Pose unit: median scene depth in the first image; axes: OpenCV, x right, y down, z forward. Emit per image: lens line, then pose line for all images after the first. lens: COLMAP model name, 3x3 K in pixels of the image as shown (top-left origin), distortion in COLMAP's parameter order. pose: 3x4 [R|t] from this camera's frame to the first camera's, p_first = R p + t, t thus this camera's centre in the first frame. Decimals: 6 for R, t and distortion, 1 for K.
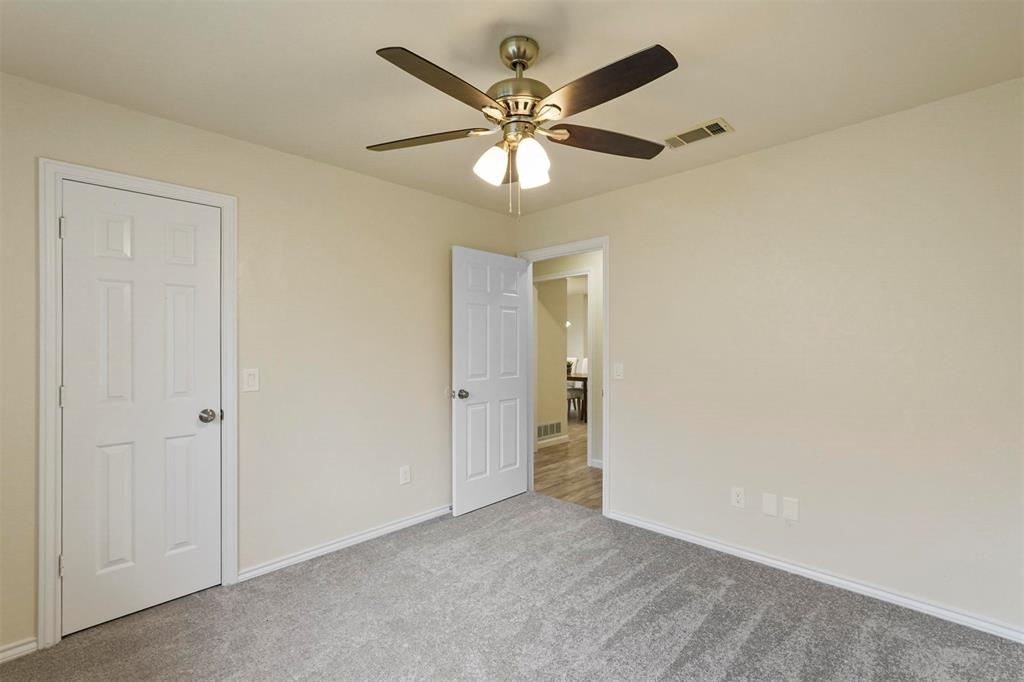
lens RADIAL K [[455.5, 0, 506.9], [0, 455.5, 344.3], [0, 0, 1]] dist [-0.001888, 0.000661]
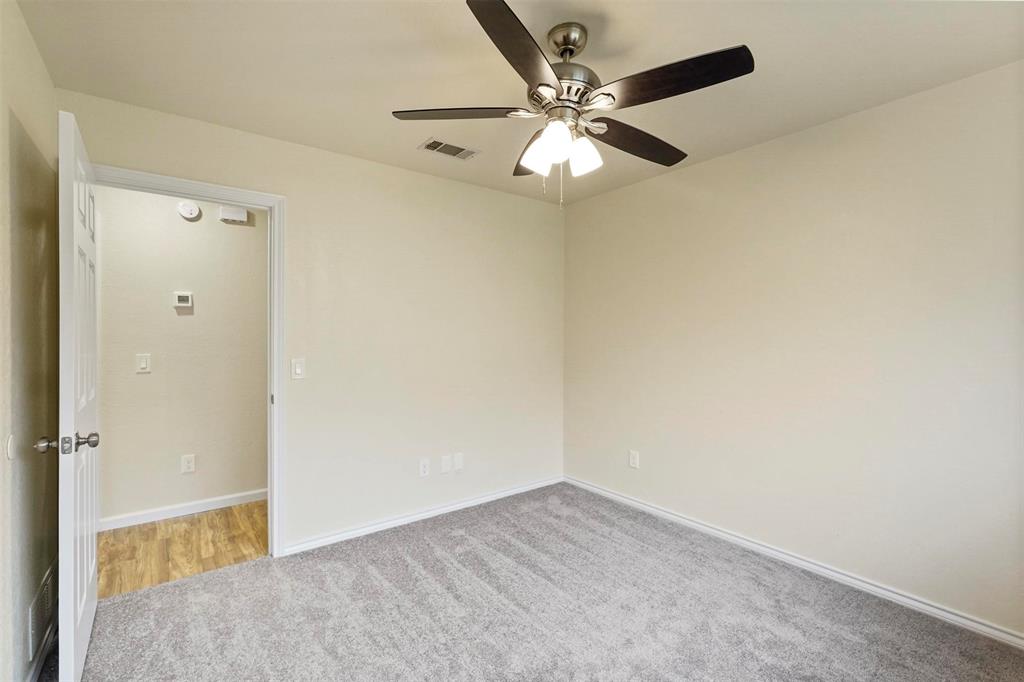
lens RADIAL K [[455.5, 0, 506.9], [0, 455.5, 344.3], [0, 0, 1]] dist [-0.001888, 0.000661]
pose [[0.139310, -0.008712, 0.990211, -0.659772], [0.000790, 0.999962, 0.008686, 0.012445], [-0.990249, -0.000428, 0.139311, 0.680069]]
